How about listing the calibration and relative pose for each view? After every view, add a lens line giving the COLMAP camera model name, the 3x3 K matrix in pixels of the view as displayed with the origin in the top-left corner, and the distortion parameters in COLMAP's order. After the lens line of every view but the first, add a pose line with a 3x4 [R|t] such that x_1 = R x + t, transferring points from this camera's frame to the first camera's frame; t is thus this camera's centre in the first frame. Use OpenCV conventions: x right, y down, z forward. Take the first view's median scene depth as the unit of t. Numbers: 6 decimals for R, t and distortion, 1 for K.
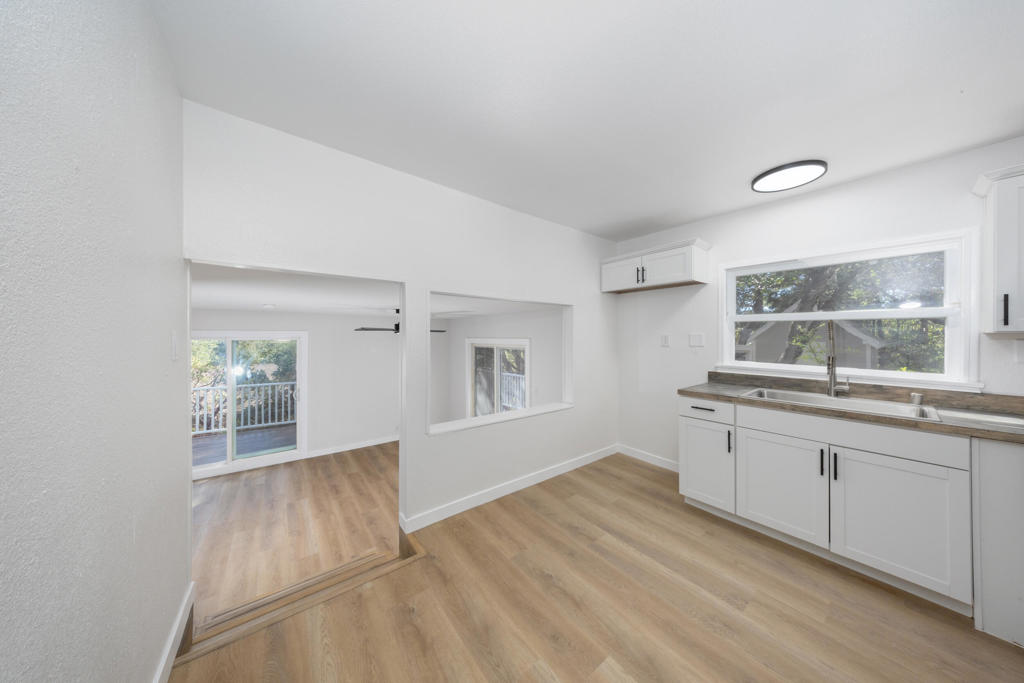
lens RADIAL K [[302.9, 0, 503.9], [0, 302.9, 339.0], [0, 0, 1]] dist [0.003289, -0.001383]
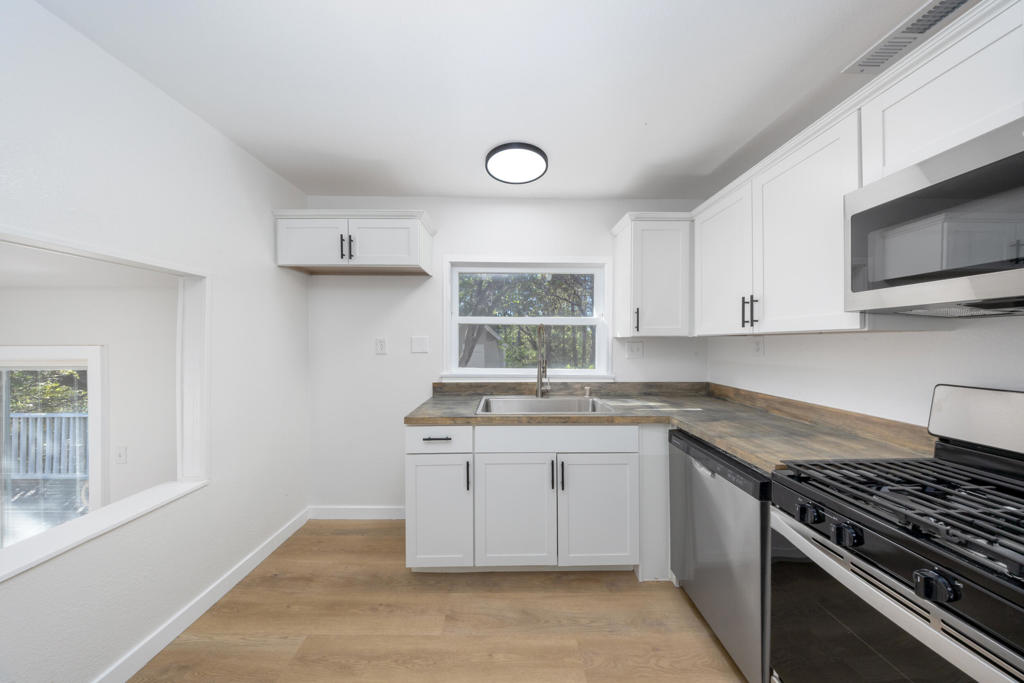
lens RADIAL K [[302.9, 0, 517.2], [0, 302.9, 339.9], [0, 0, 1]] dist [0.003289, -0.001383]
pose [[0.586774, 0.002820, 0.809746, 0.147999], [0.007666, 0.999930, -0.009037, -0.000047], [-0.809715, 0.011510, 0.586711, 0.345169]]
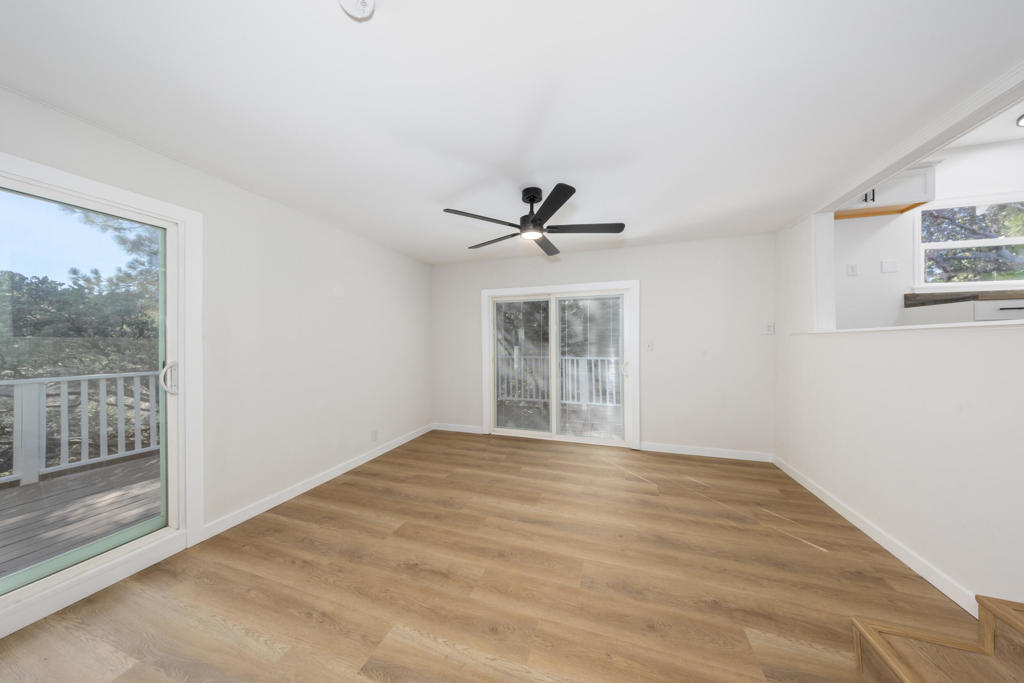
lens RADIAL K [[302.9, 0, 515.8], [0, 302.9, 342.4], [0, 0, 1]] dist [0.003289, -0.001383]
pose [[0.812233, 0.005652, 0.583306, -1.126437], [-0.004807, 0.999984, -0.002996, 0.299482], [-0.583313, -0.000370, 0.812247, 0.960120]]
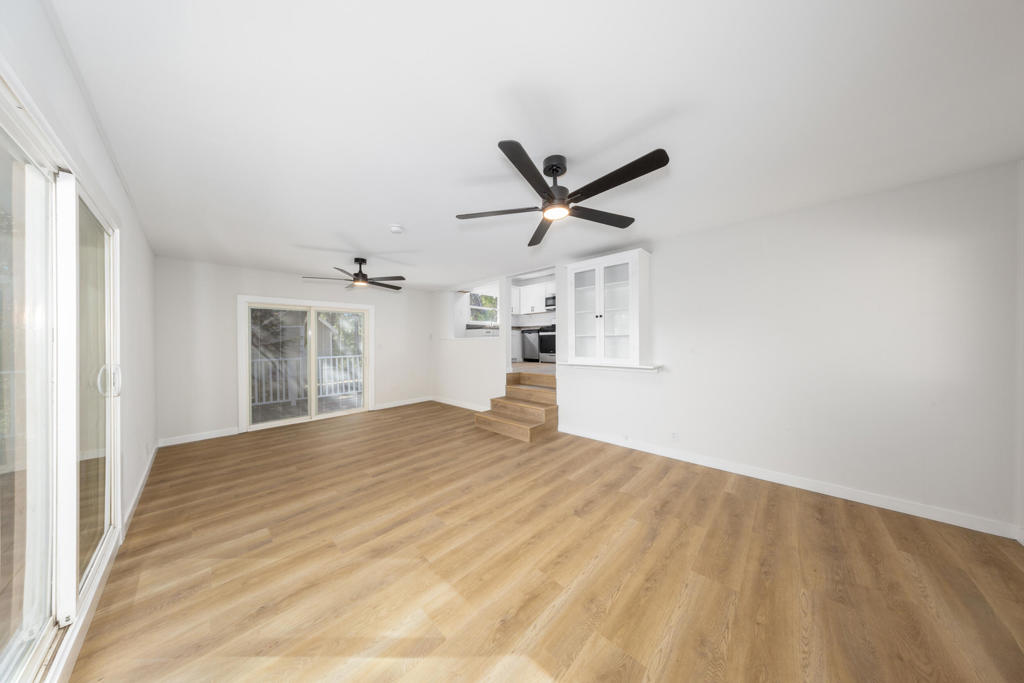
lens RADIAL K [[302.9, 0, 500.1], [0, 302.9, 336.5], [0, 0, 1]] dist [0.003289, -0.001383]
pose [[-0.151583, 0.019360, 0.988255, -2.284479], [0.016987, 0.999712, -0.016979, 0.284623], [-0.988299, 0.014214, -0.151868, 1.156721]]
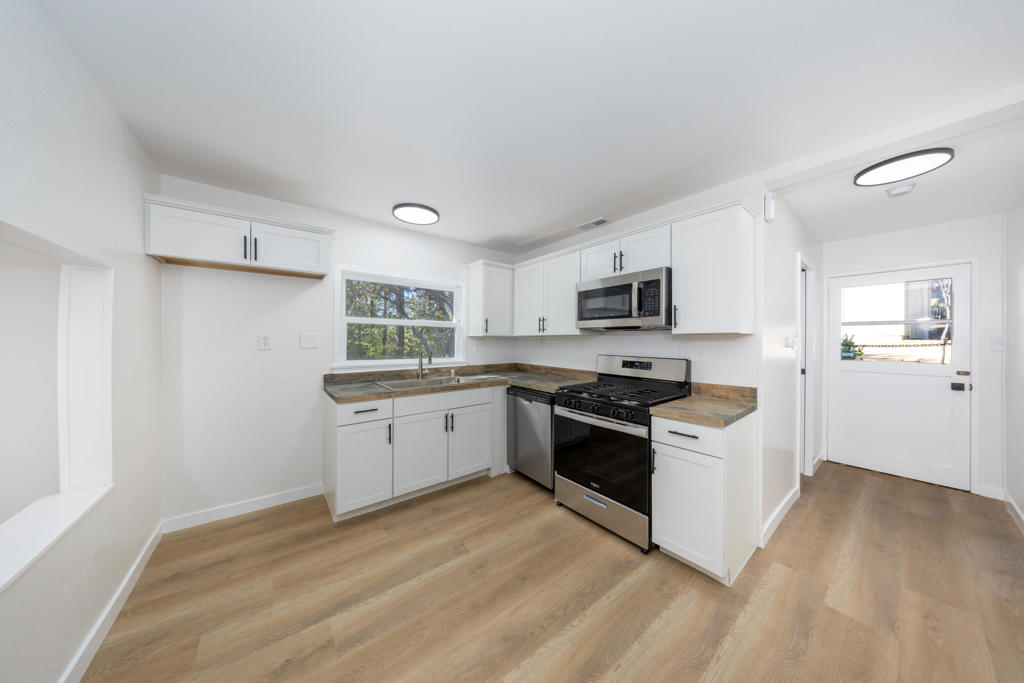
lens RADIAL K [[302.9, 0, 505.6], [0, 302.9, 337.9], [0, 0, 1]] dist [0.003289, -0.001383]
pose [[0.006103, 0.002593, 0.999978, -0.270856], [0.002829, 0.999993, -0.002610, -0.001433], [-0.999977, 0.002845, 0.006096, 0.451986]]
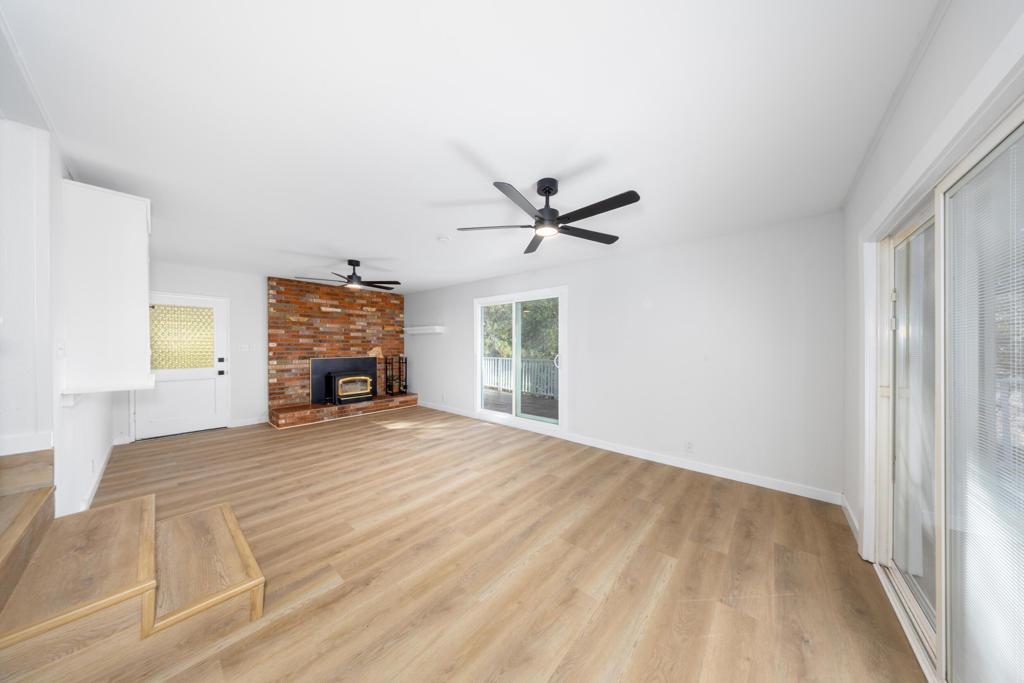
lens RADIAL K [[302.9, 0, 523.6], [0, 302.9, 345.2], [0, 0, 1]] dist [0.003289, -0.001383]
pose [[0.260493, 0.007937, -0.965443, 0.251326], [-0.013766, 0.999895, 0.004506, 0.264390], [0.965378, 0.012117, 0.260574, 1.360060]]
